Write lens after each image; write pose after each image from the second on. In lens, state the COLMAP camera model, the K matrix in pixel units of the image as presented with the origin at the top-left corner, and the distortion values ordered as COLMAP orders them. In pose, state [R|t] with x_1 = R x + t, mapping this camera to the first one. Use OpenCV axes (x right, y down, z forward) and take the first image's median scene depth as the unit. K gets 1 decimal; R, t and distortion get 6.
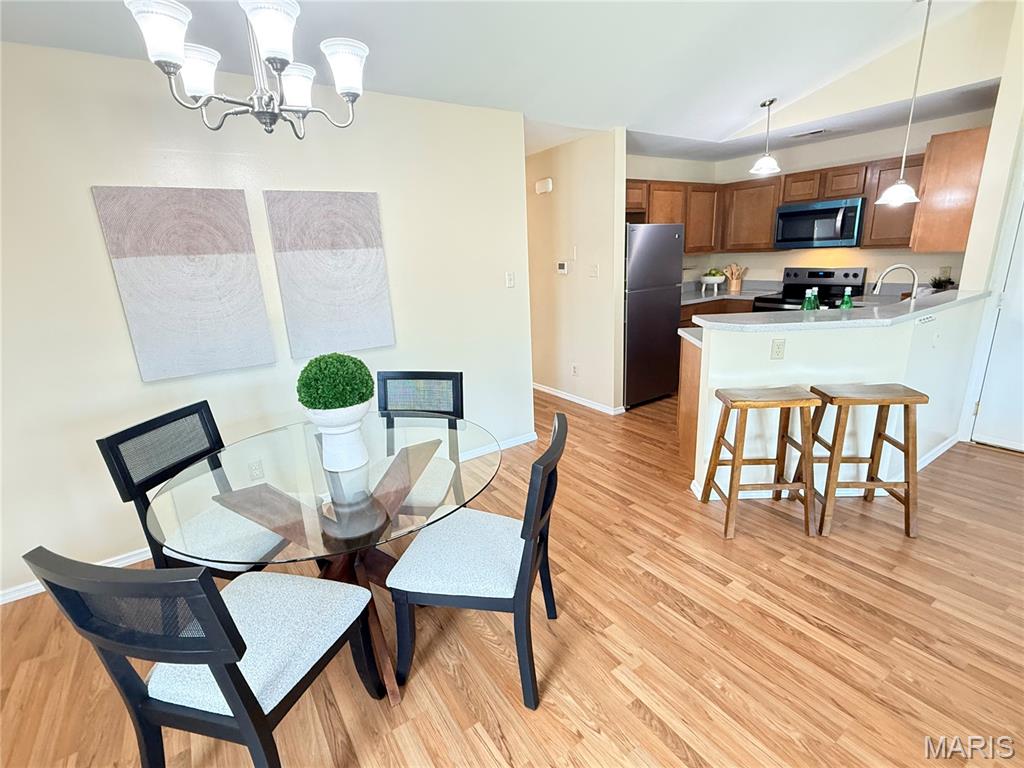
lens RADIAL K [[481.5, 0, 510.8], [0, 481.5, 383.7], [0, 0, 1]] dist [-0.000895, -0.000016]
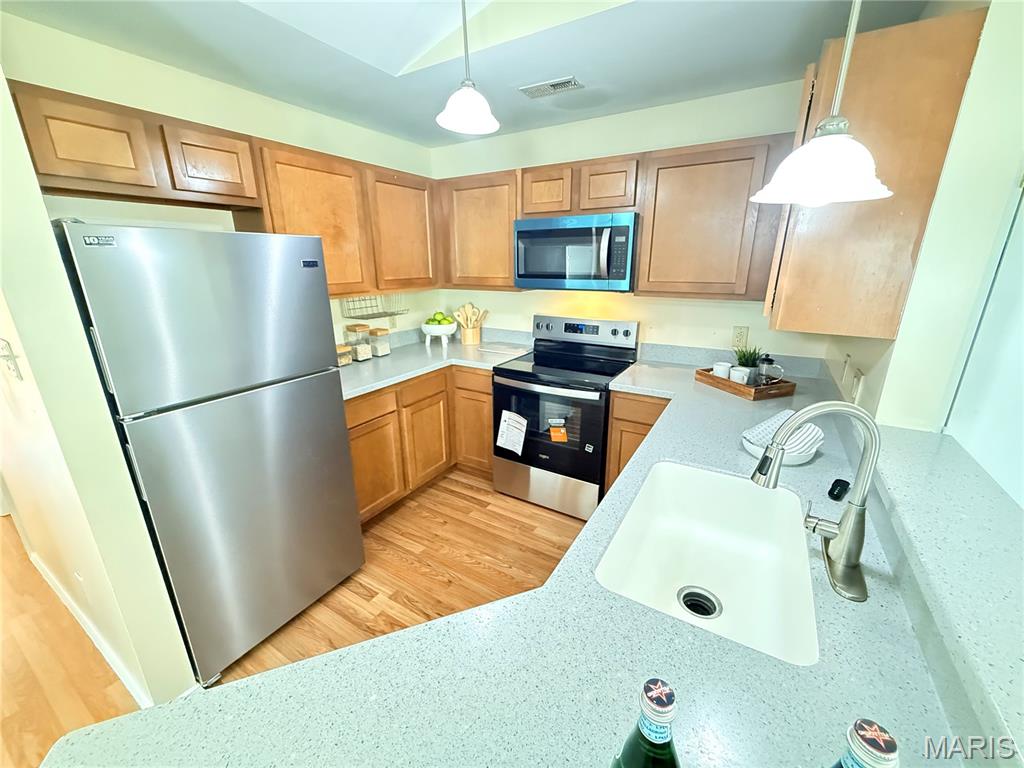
lens RADIAL K [[408.5, 0, 510.2], [0, 408.5, 389.0], [0, 0, 1]] dist [0.001303, -0.000766]
pose [[0.905806, -0.087223, 0.414617, 0.303525], [0.077029, 0.996174, 0.041283, -0.169230], [-0.416632, -0.005457, 0.909059, 0.509869]]
